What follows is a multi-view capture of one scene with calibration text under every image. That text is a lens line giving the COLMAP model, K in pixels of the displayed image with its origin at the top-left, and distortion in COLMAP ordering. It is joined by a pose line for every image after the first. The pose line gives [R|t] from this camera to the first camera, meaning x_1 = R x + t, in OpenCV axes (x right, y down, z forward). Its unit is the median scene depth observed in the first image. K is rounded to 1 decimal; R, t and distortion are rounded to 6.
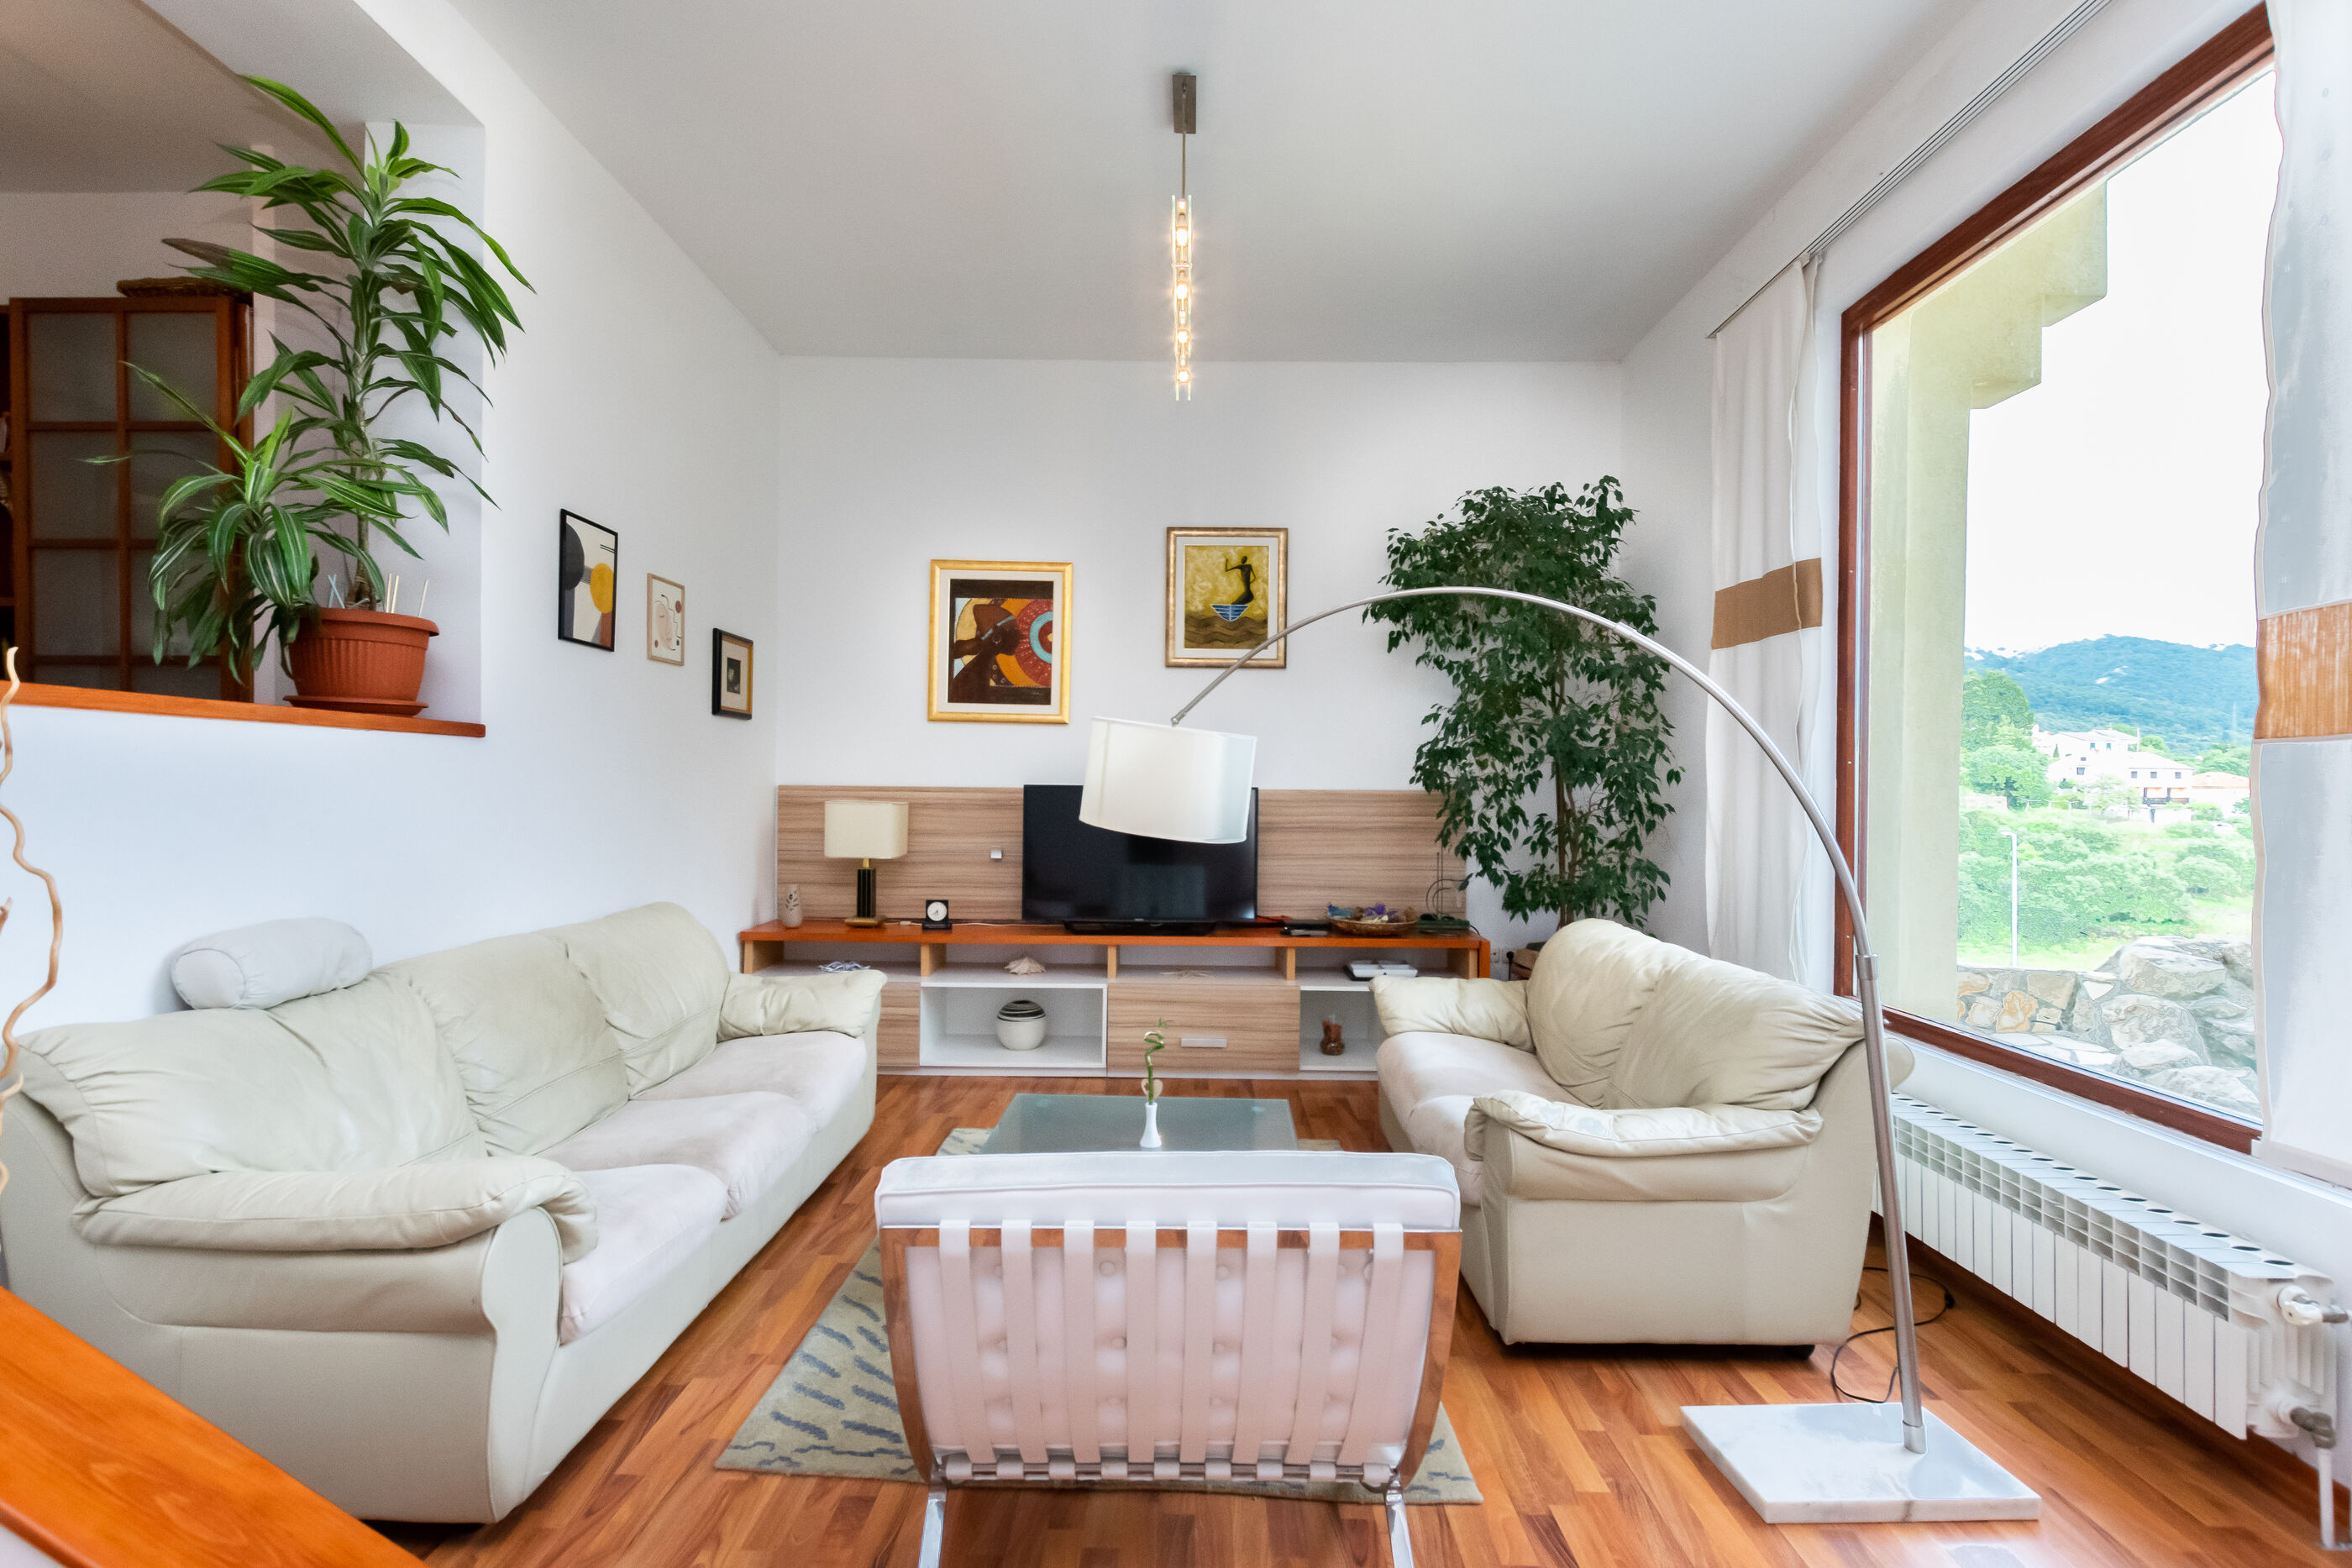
lens RADIAL K [[1076.8, 0, 1193.4], [0, 1076.8, 786.5], [0, 0, 1]] dist [0.004531, 0.000479]
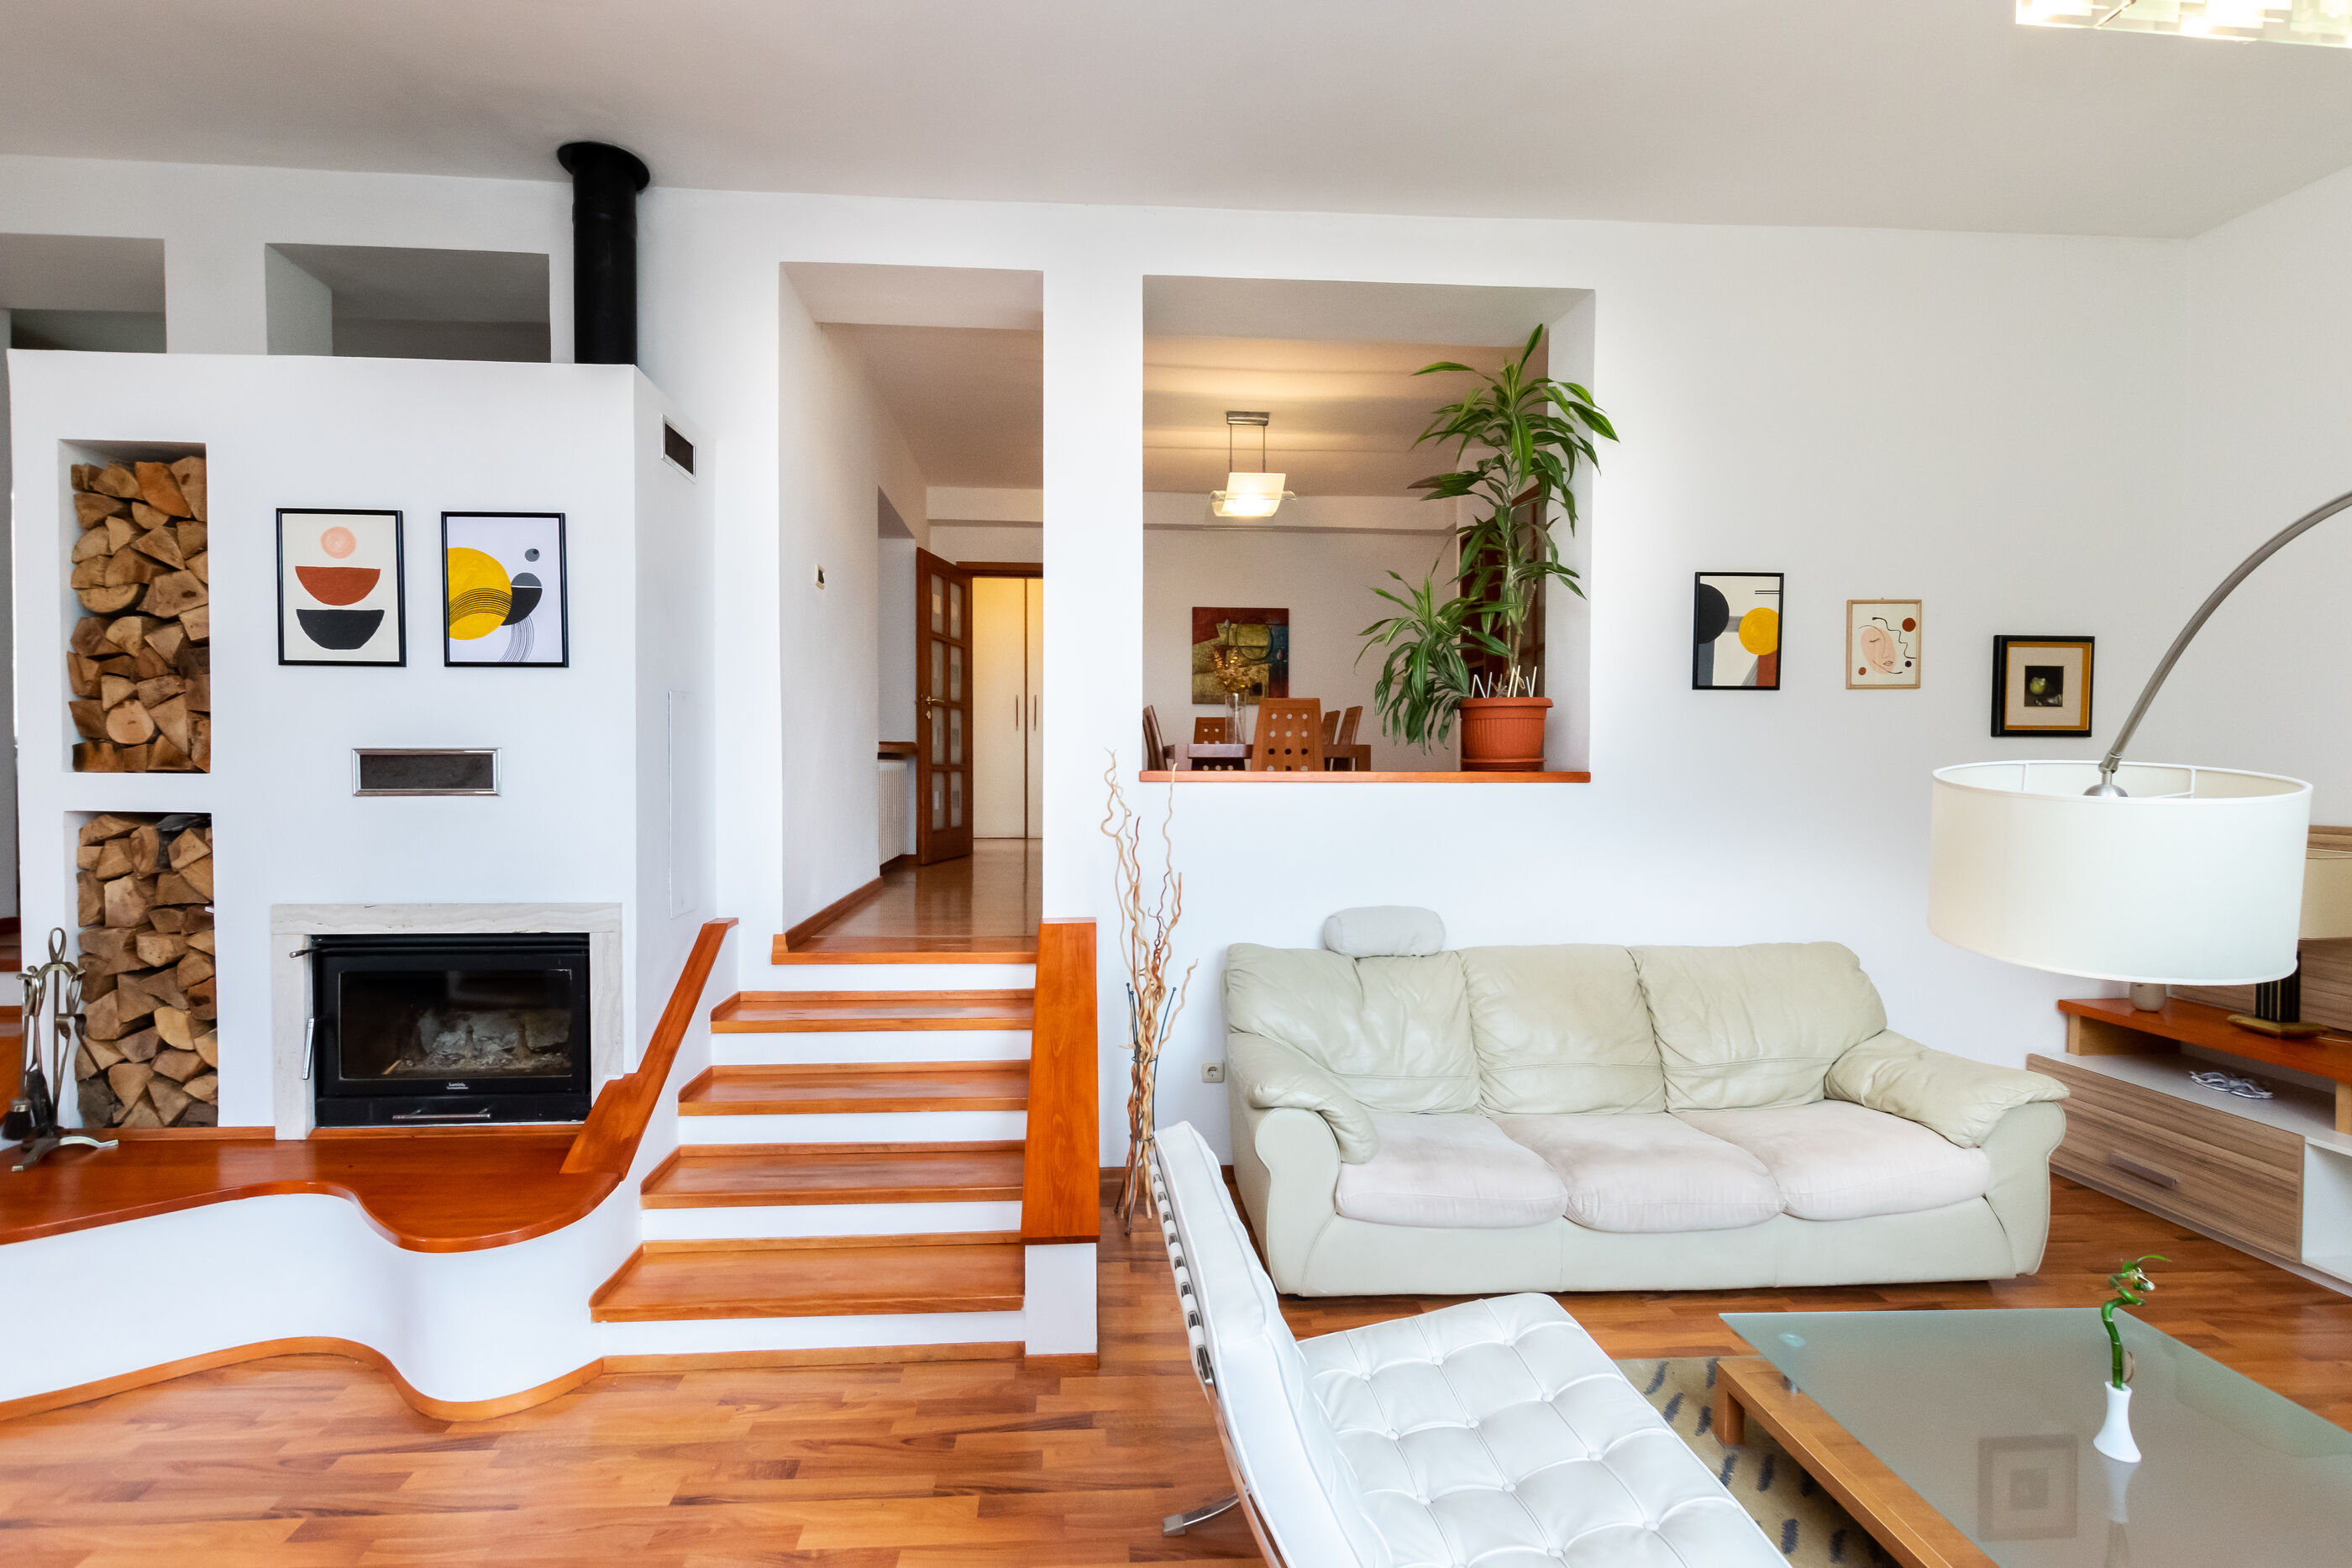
lens RADIAL K [[1041.8, 0, 1124.9], [0, 1041.8, 787.2], [0, 0, 1]] dist [0.011988, -0.004314]
pose [[0.055932, 0.012071, -0.998362, 0.317042], [-0.000956, 0.999927, 0.012036, -0.032926], [0.998434, 0.000281, 0.055940, 0.242838]]
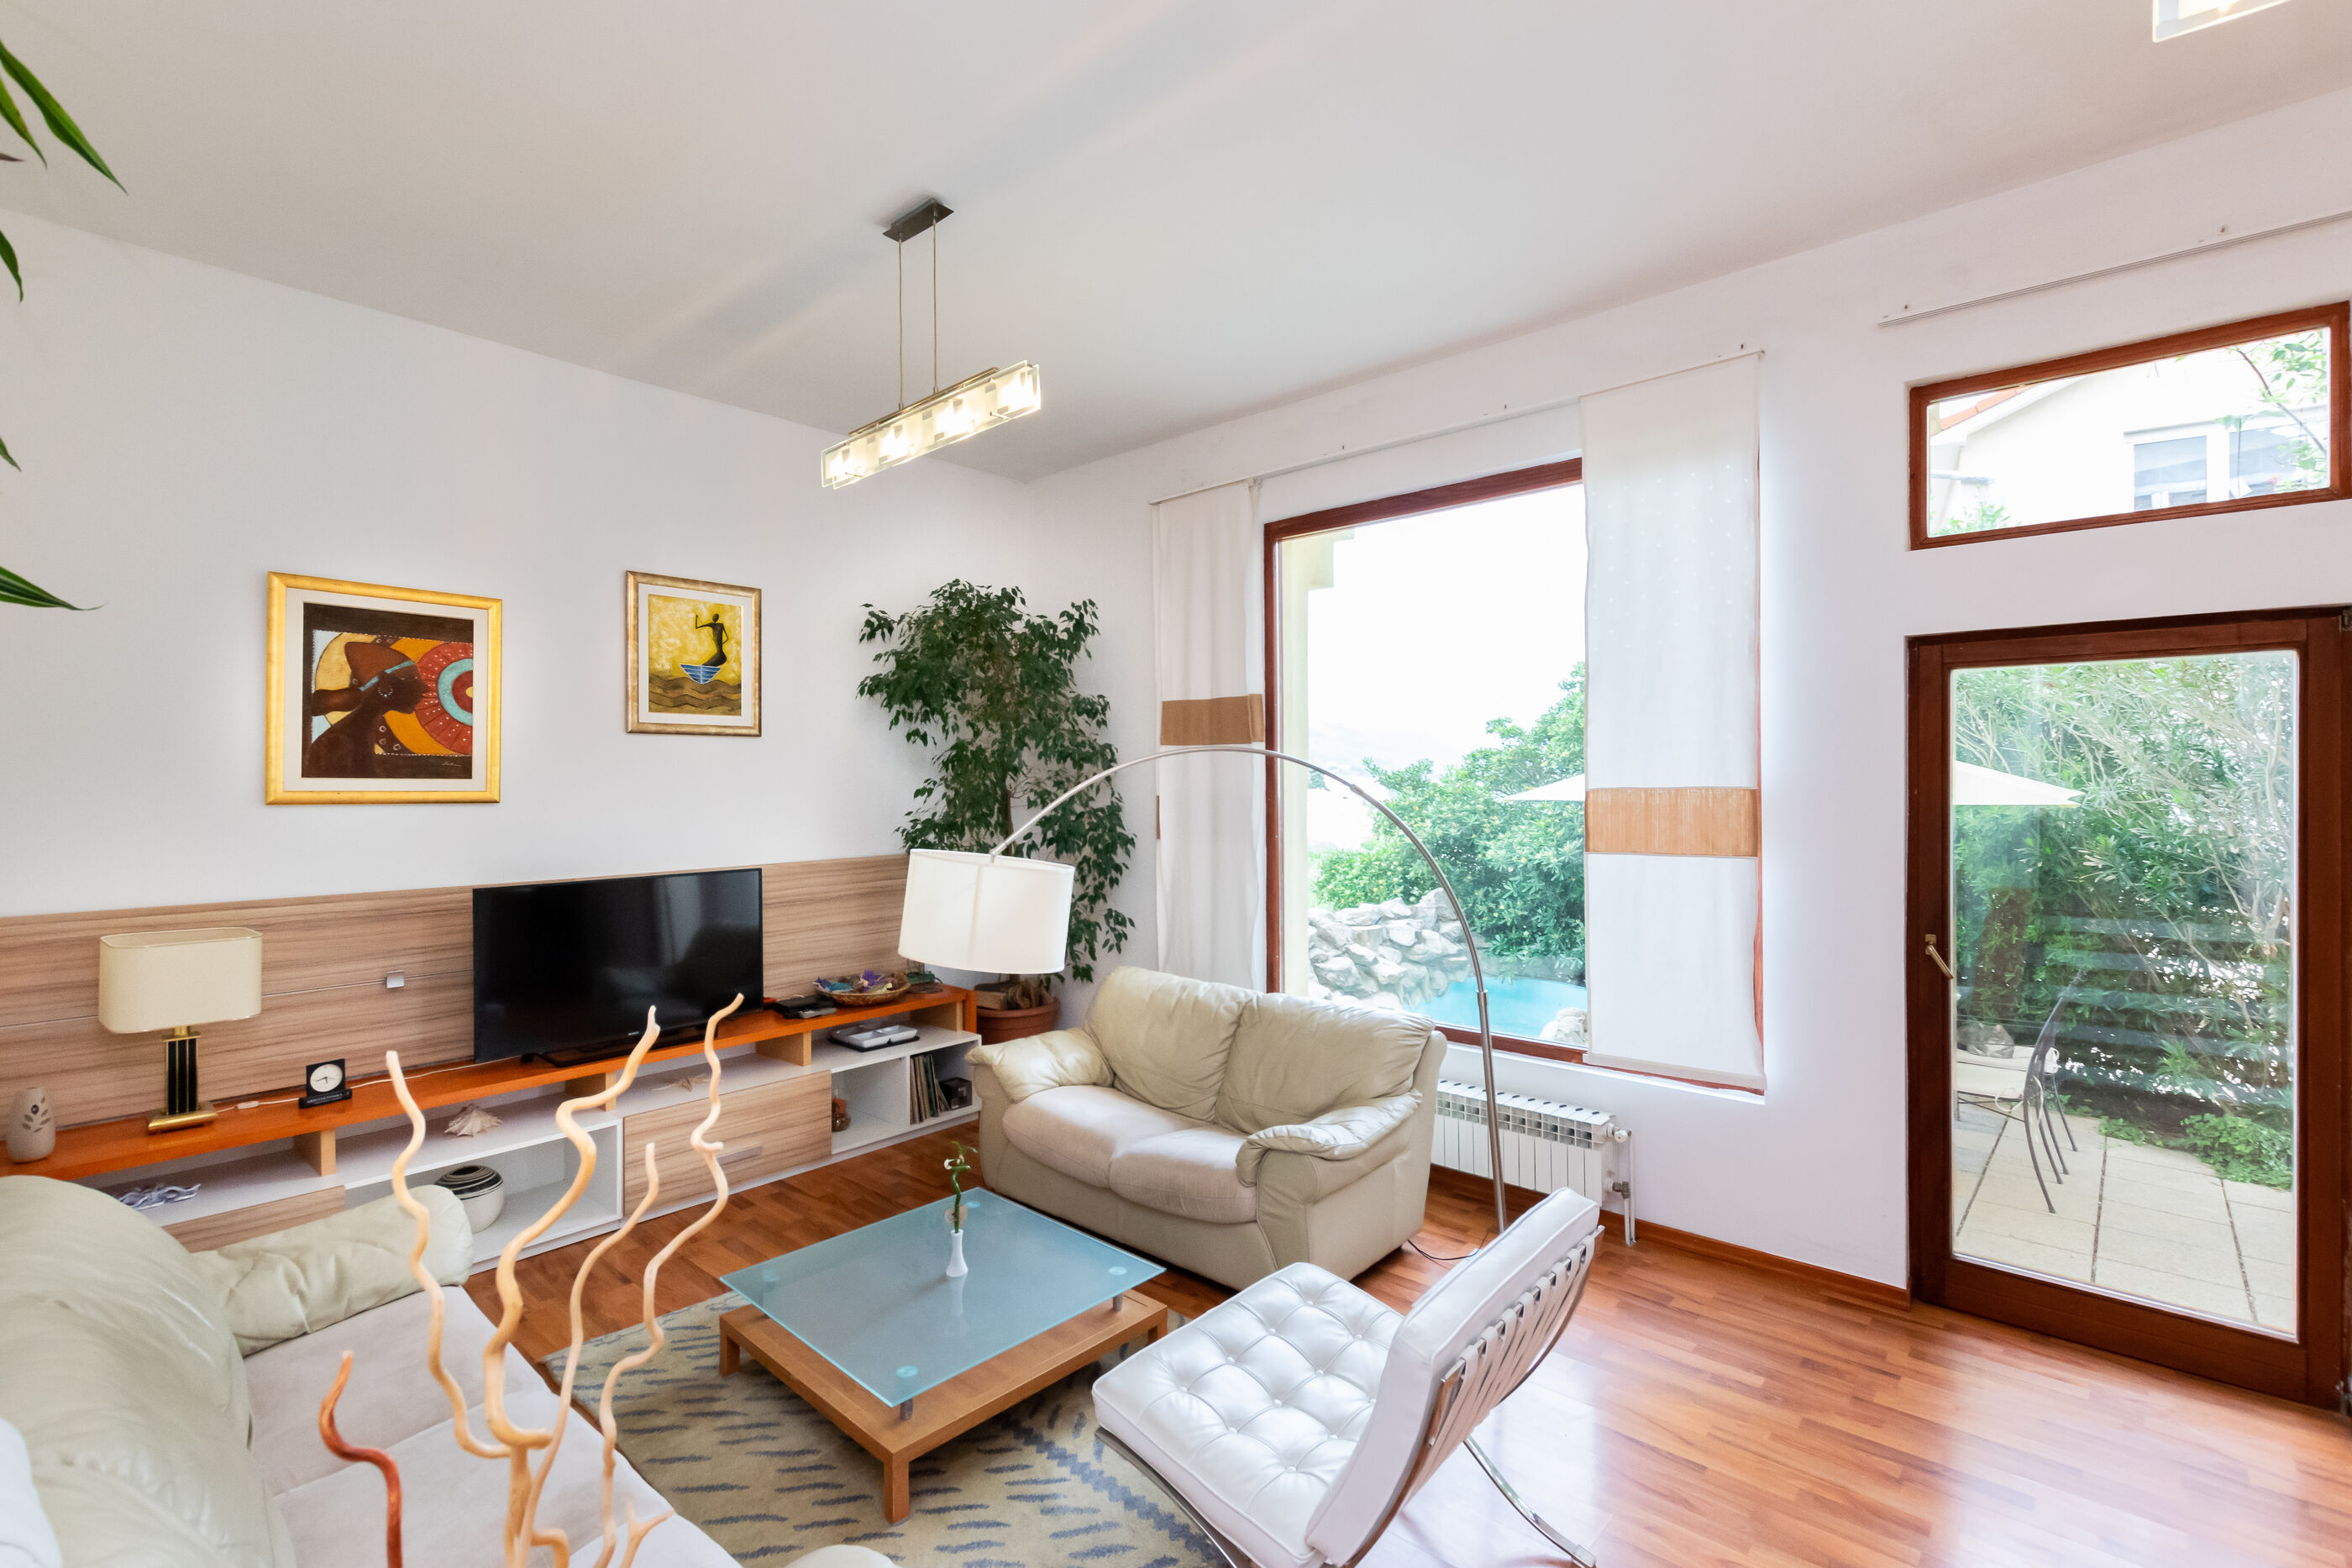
lens RADIAL K [[1041.7, 0, 1182.8], [0, 1041.7, 780.9], [0, 0, 1]] dist [0.003068, 0.000243]
pose [[0.658792, -0.014525, 0.752185, -0.382004], [0.008119, 0.999893, 0.012198, -0.083790], [-0.752281, -0.001929, 0.658839, 0.122527]]
